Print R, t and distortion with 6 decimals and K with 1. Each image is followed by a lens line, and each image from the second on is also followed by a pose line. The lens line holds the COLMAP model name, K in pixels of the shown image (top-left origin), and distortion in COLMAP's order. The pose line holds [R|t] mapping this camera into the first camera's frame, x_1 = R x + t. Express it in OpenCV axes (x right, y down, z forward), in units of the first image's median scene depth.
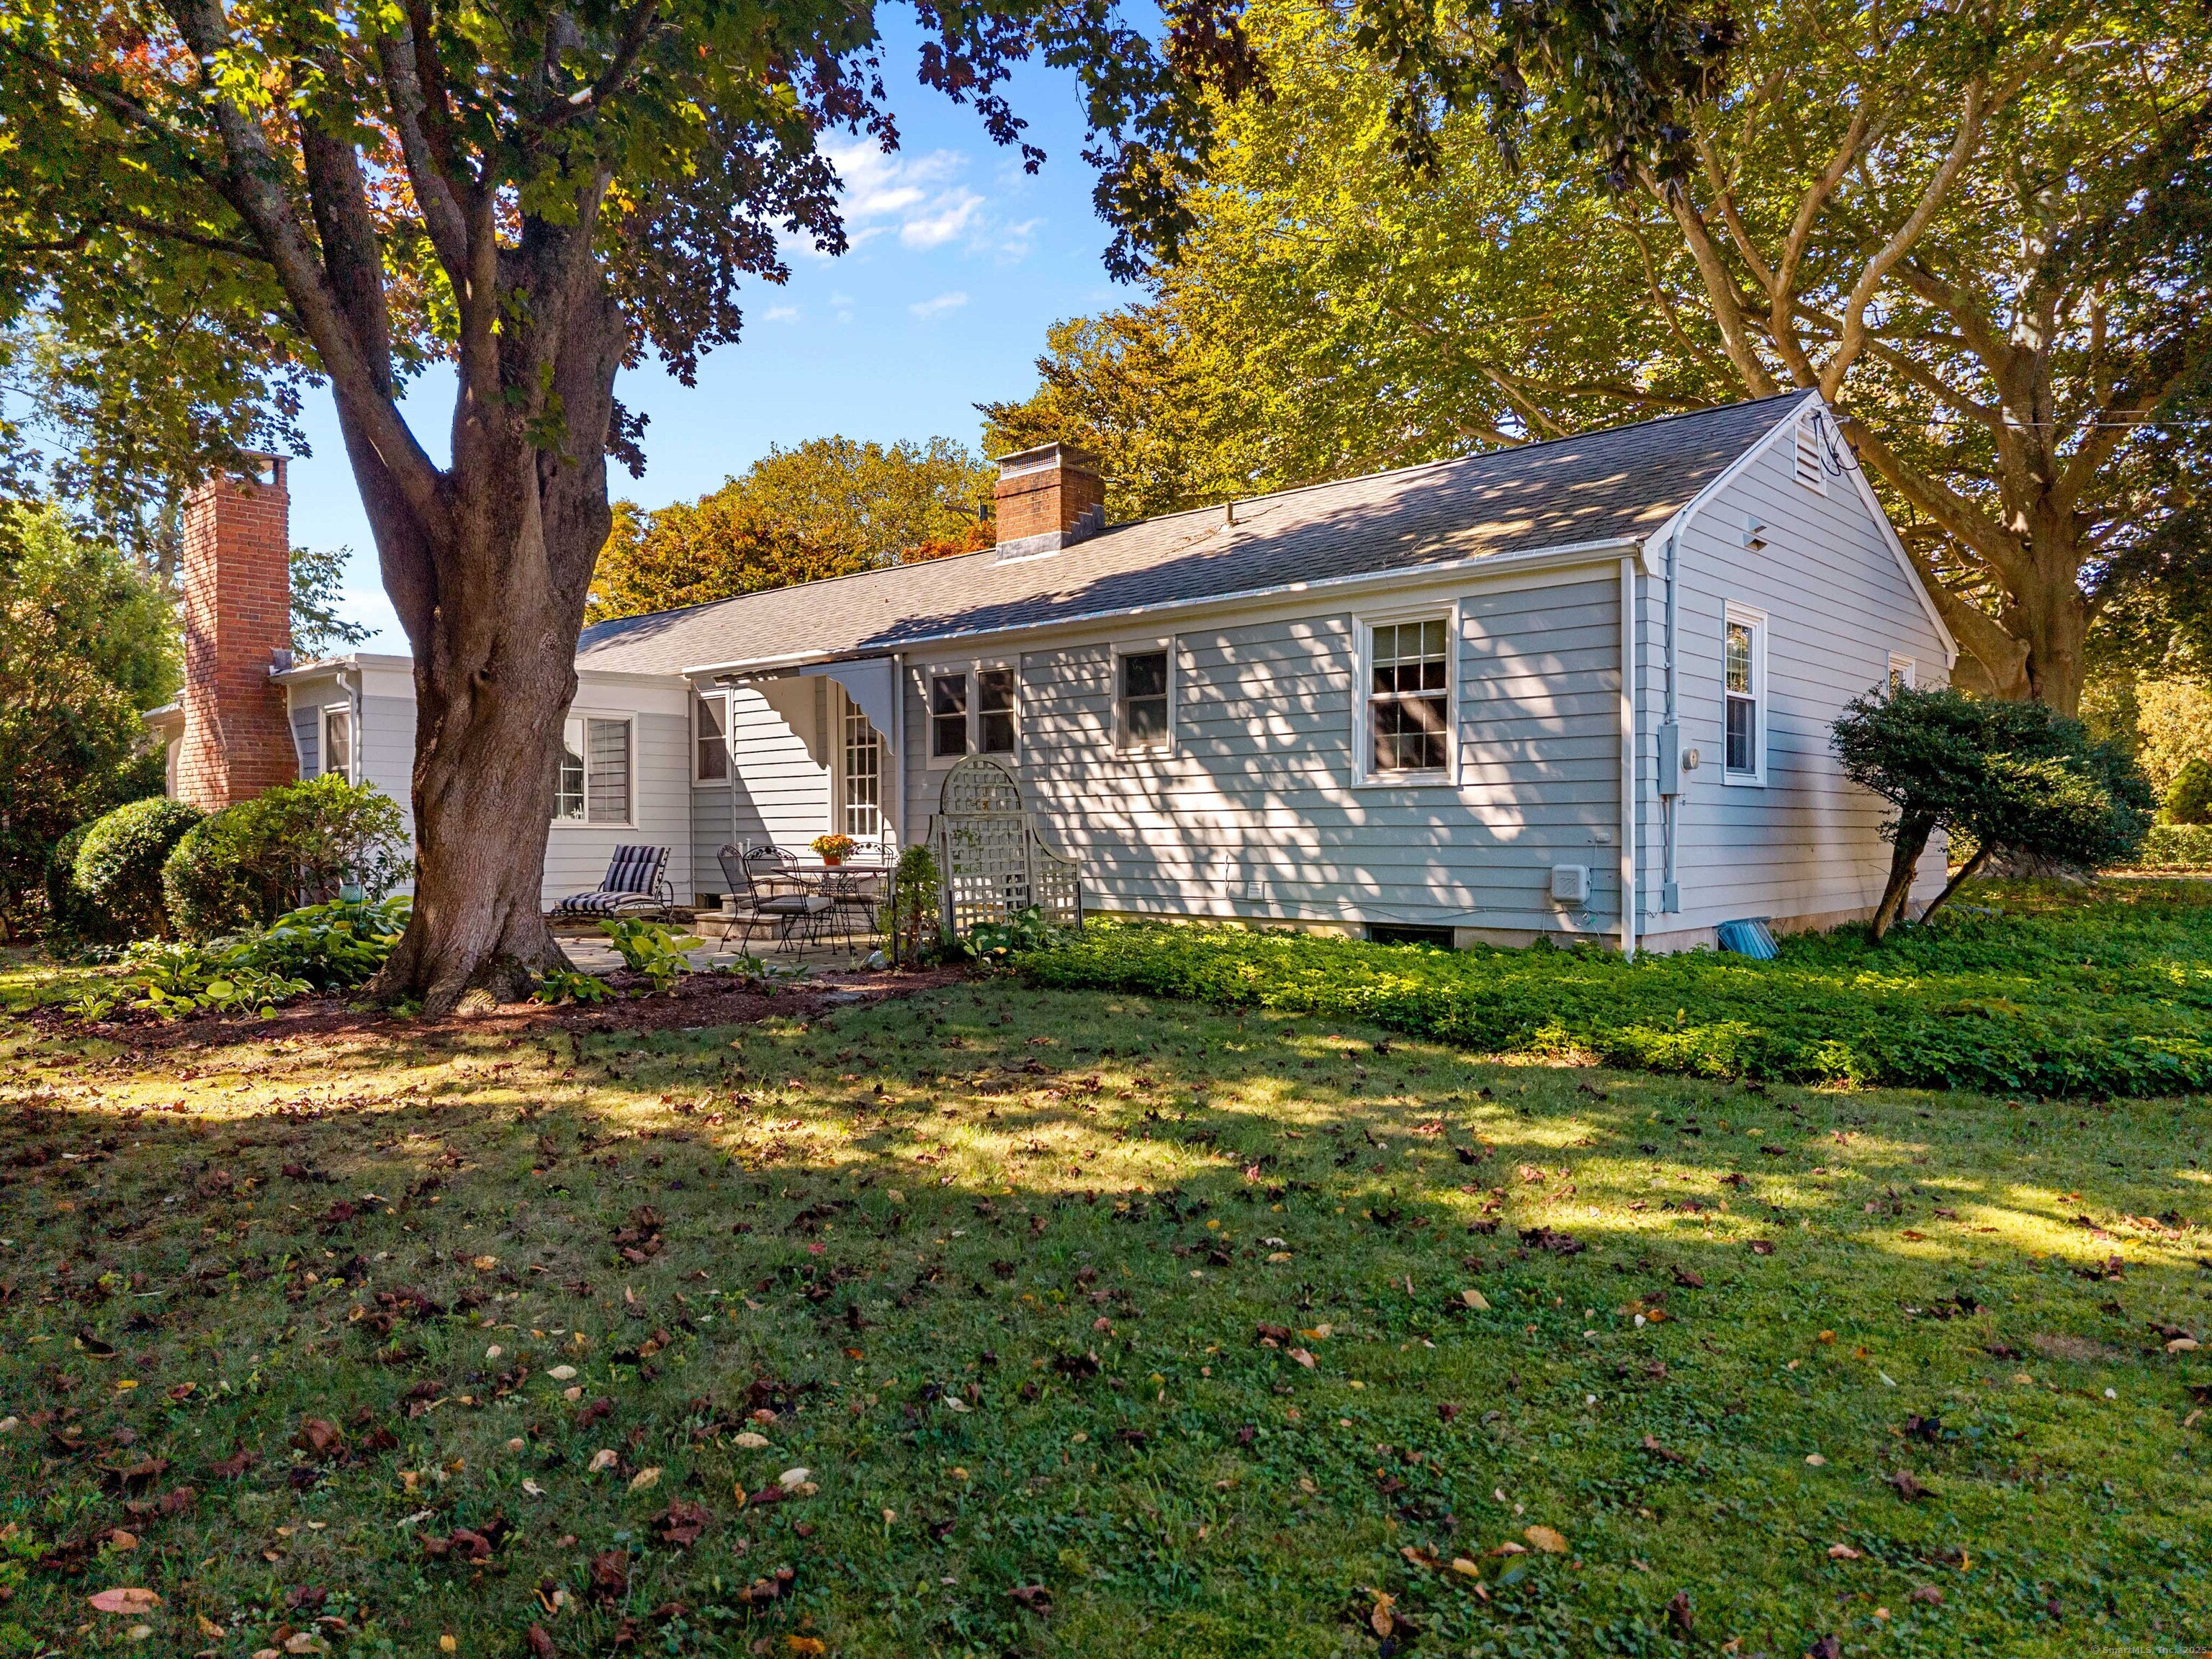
lens RADIAL K [[1514.6, 0, 1102.5], [0, 1514.6, 853.5], [0, 0, 1]] dist [0.011823, -0.010653]
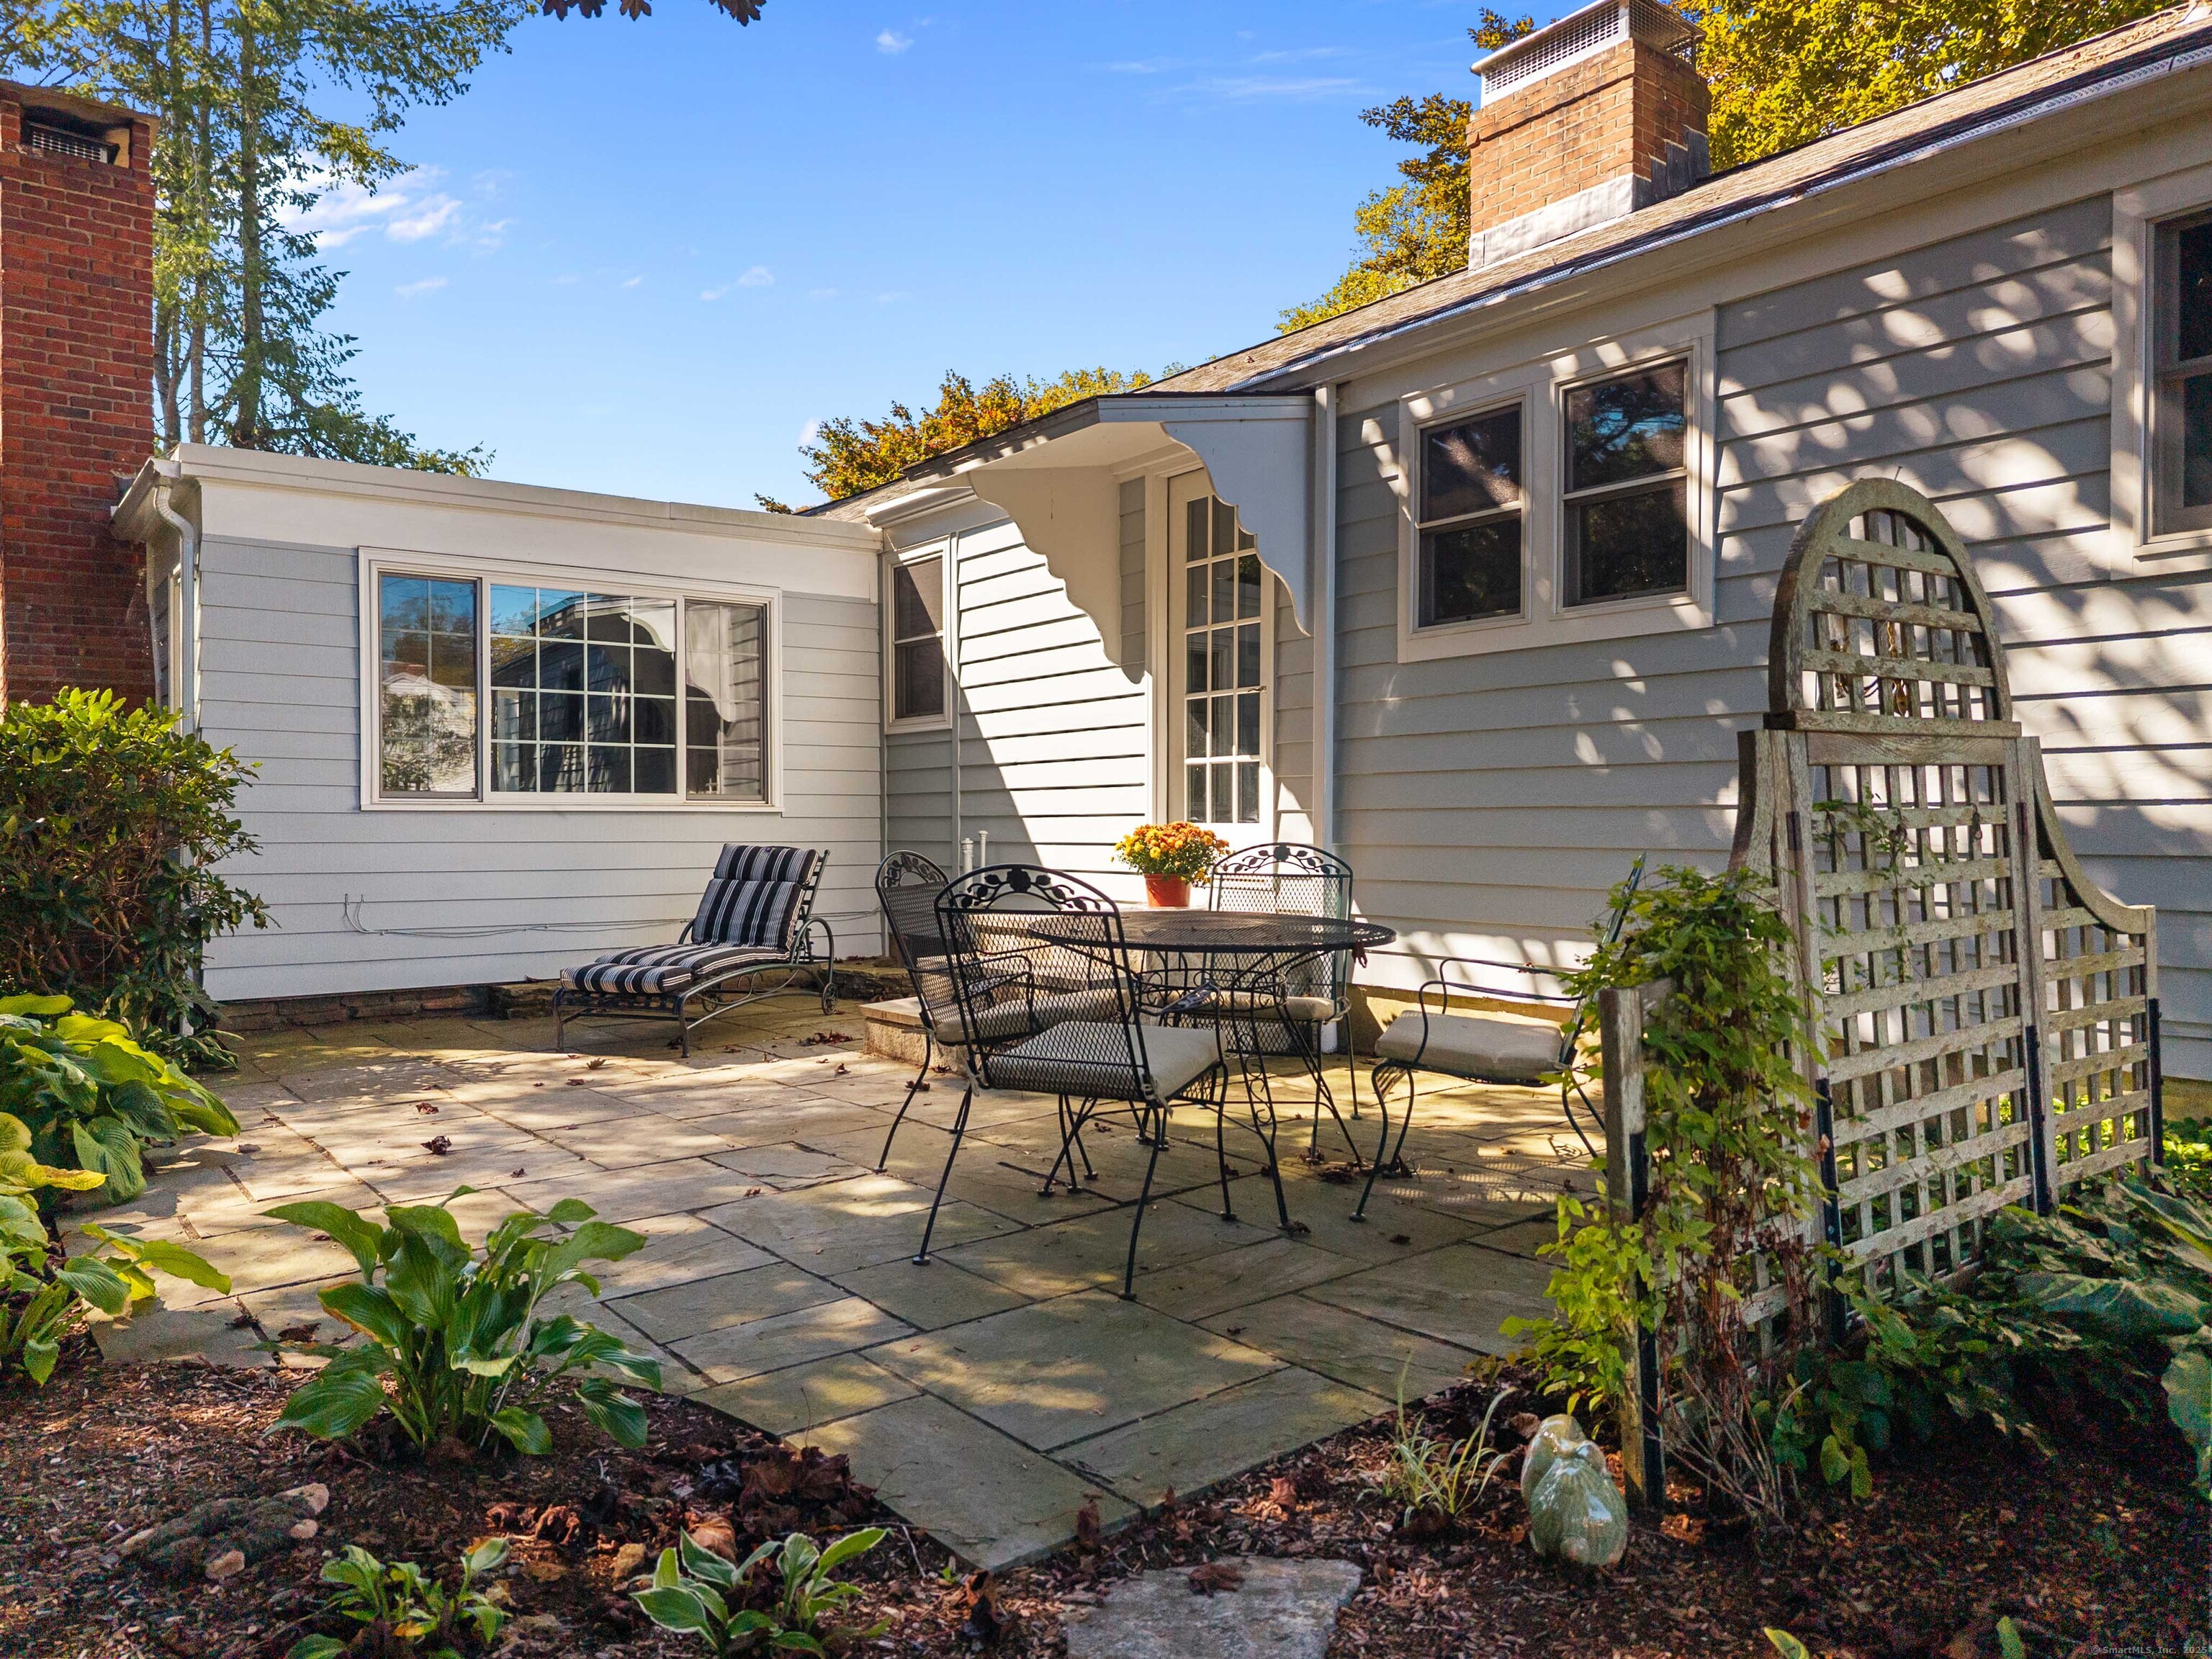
lens RADIAL K [[1514.6, 0, 1106.4], [0, 1514.6, 824.3], [0, 0, 1]] dist [0.011823, -0.010653]
pose [[0.985256, -0.001268, -0.171081, -0.116394], [-0.000259, 0.999960, -0.008902, -0.008234], [0.171085, 0.008815, 0.985217, 0.553043]]
